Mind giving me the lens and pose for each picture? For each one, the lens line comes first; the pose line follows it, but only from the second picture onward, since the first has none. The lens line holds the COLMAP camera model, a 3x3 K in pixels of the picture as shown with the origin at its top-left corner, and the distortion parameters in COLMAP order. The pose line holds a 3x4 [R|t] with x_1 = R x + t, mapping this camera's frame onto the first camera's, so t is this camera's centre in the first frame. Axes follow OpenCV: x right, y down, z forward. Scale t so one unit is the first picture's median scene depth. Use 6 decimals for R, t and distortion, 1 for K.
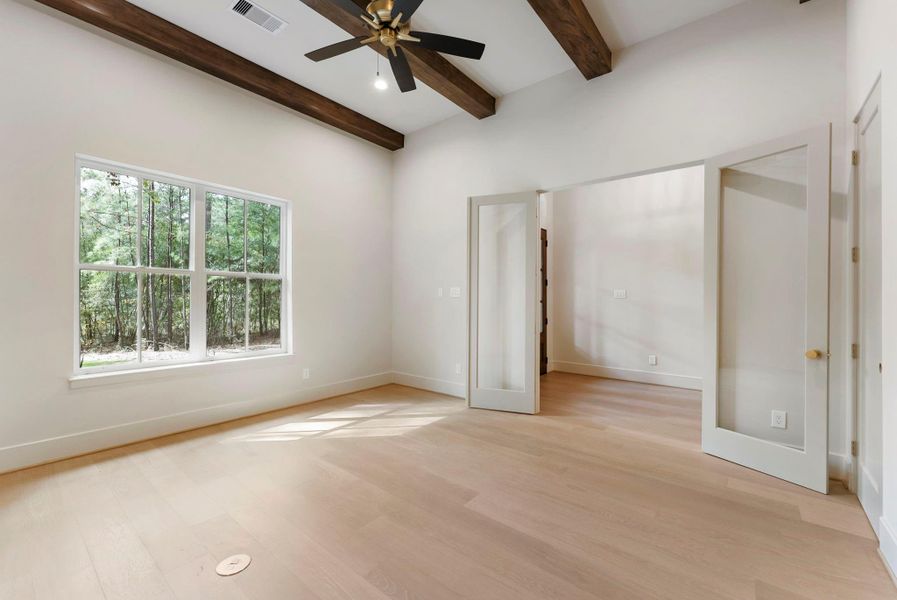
lens RADIAL K [[374.6, 0, 448.5], [0, 374.6, 300.0], [0, 0, 1]] dist [-0.000901, -0.000057]
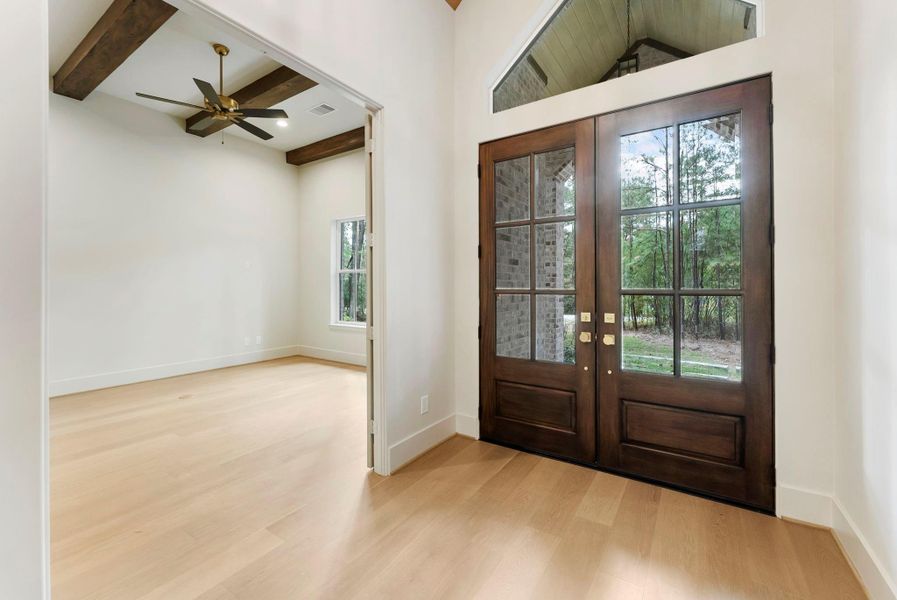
lens RADIAL K [[372.9, 0, 448.1], [0, 372.9, 285.6], [0, 0, 1]] dist [0.001569, 0.000475]
pose [[0.091682, -0.006470, -0.995767, 1.017933], [-0.002552, 0.999974, -0.006733, 0.001282], [0.995785, 0.003158, 0.091663, 1.261760]]
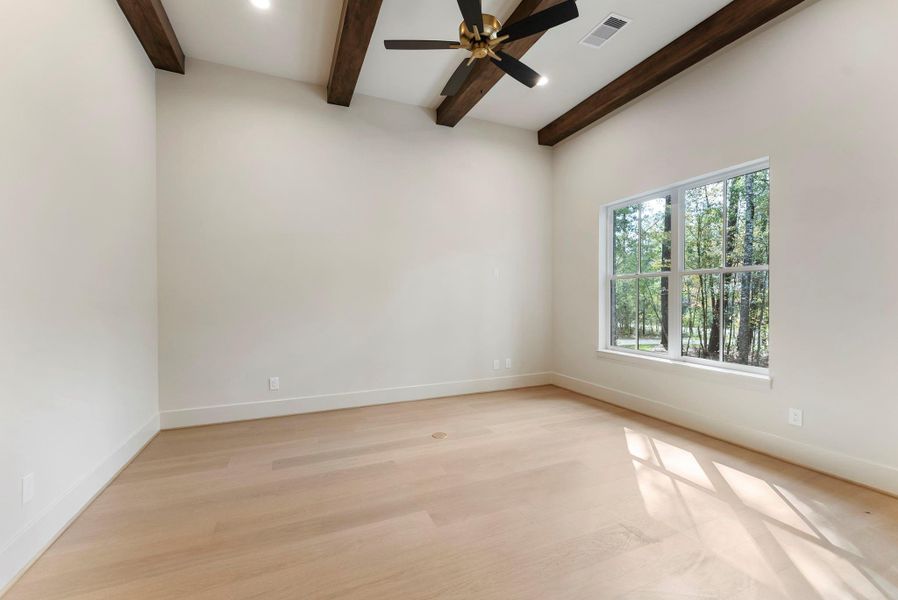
lens RADIAL K [[371.5, 0, 449.8], [0, 371.5, 303.6], [0, 0, 1]] dist [0.001579, 0.000250]
pose [[-0.461850, 0.007902, -0.886923, 0.574774], [-0.000519, 0.999958, 0.009179, 0.000807], [0.886958, 0.004700, -0.461826, 0.996985]]
